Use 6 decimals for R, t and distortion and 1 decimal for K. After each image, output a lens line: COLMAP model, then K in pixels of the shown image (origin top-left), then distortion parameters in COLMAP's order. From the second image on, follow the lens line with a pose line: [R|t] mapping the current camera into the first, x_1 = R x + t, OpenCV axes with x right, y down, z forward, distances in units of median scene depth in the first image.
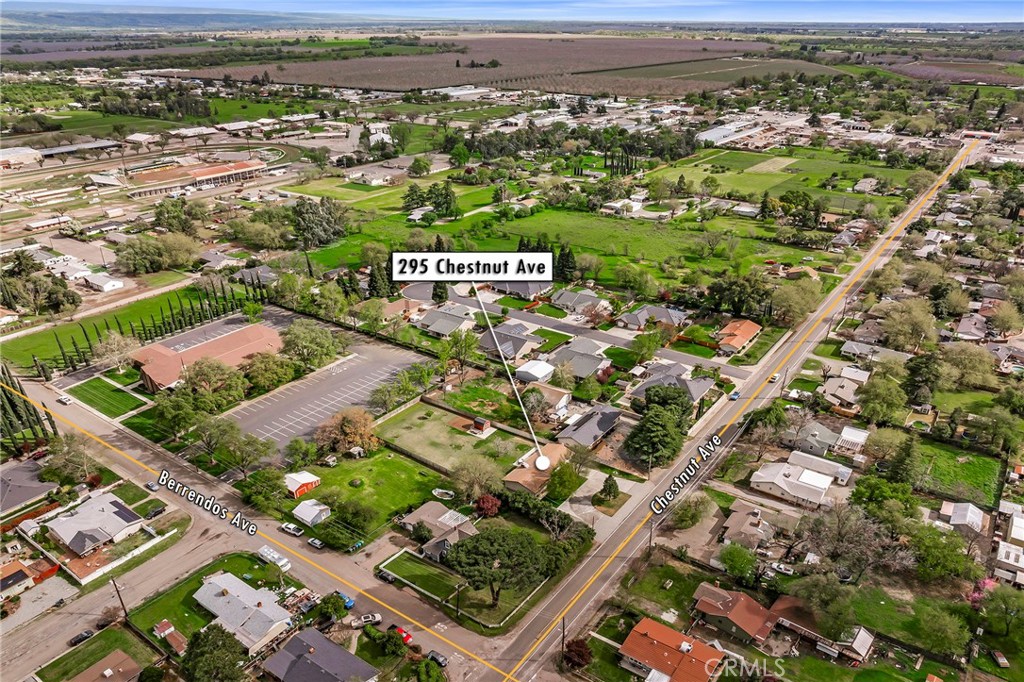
lens RADIAL K [[731.6, 0, 532.1], [0, 731.6, 341.3], [0, 0, 1]] dist [-0.047321, -0.001791]
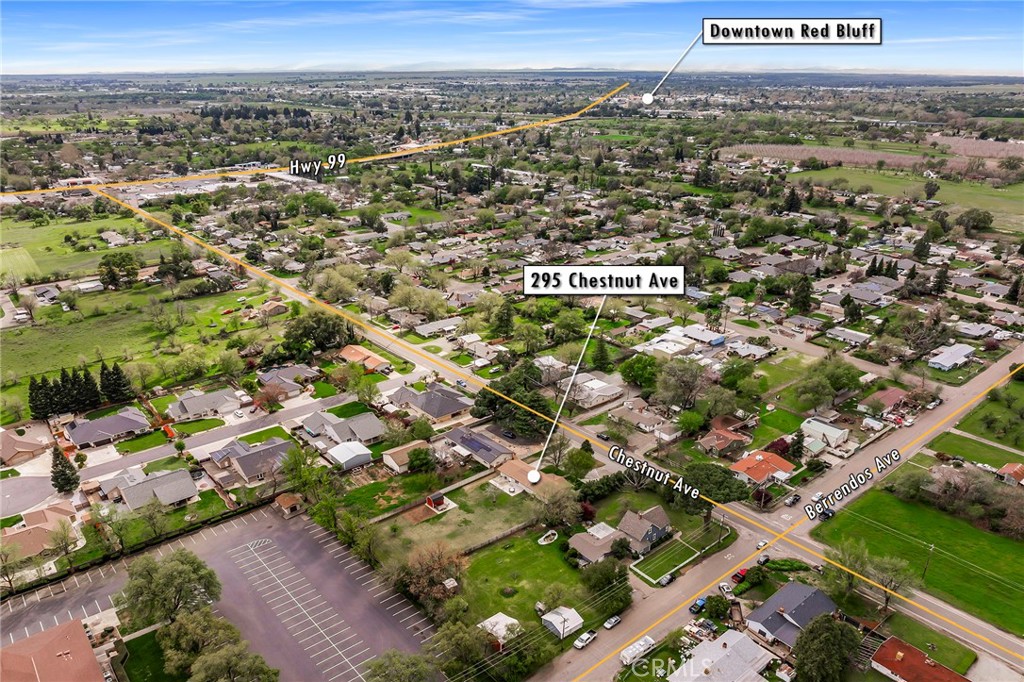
lens RADIAL K [[731.6, 0, 532.1], [0, 731.6, 341.3], [0, 0, 1]] dist [-0.047321, -0.001791]
pose [[0.247484, -0.332649, 0.909998, -0.641229], [0.386795, 0.895048, 0.221991, -0.176488], [-0.888336, 0.297043, 0.350177, 0.404311]]
